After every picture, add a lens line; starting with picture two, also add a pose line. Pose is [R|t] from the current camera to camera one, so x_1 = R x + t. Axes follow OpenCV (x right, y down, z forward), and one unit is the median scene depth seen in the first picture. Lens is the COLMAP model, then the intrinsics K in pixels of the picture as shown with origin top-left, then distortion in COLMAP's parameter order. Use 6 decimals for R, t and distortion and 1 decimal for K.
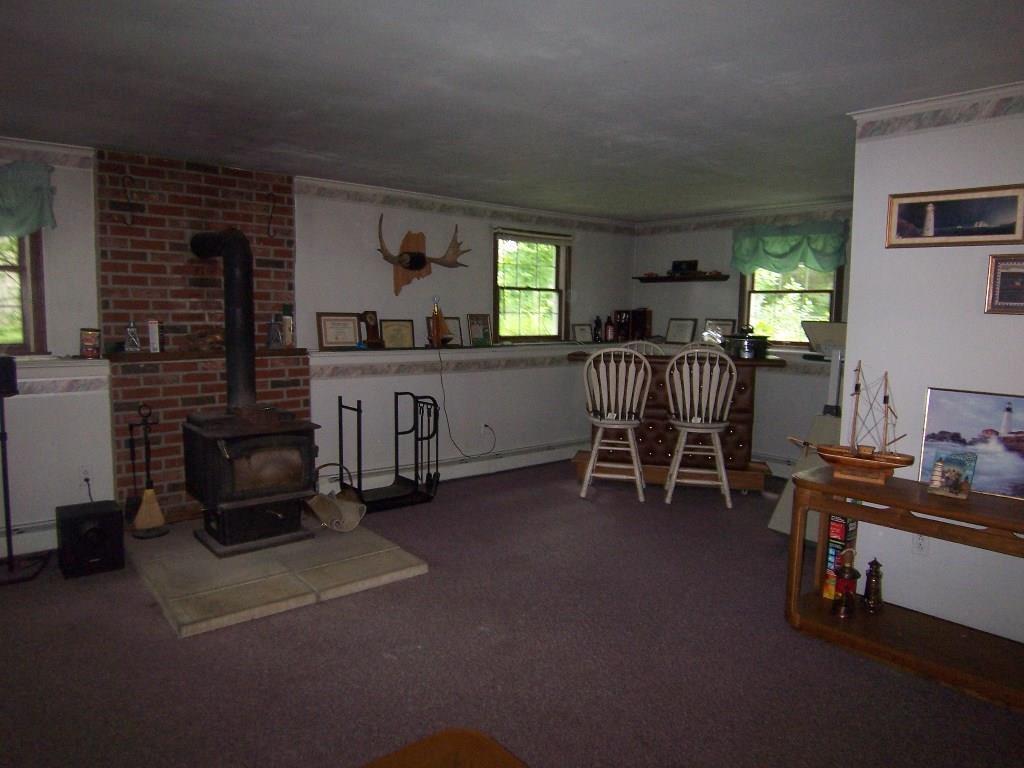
lens RADIAL K [[690.7, 0, 512.0], [0, 690.7, 384.0], [0, 0, 1]] dist [-0.050866, -0.005483]
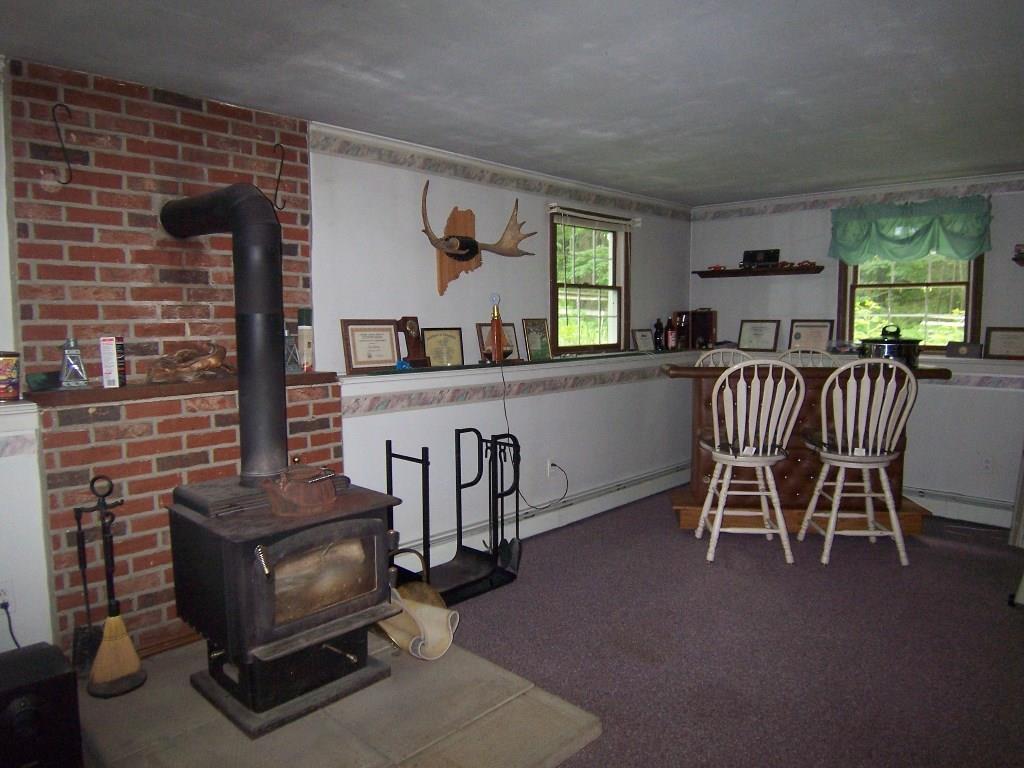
lens RADIAL K [[690.7, 0, 512.0], [0, 690.7, 384.0], [0, 0, 1]] dist [-0.050866, -0.005483]
pose [[0.993812, -0.029483, 0.107095, -0.198984], [0.030574, 0.999496, -0.008561, -0.028930], [-0.106789, 0.011783, 0.994212, 0.302082]]
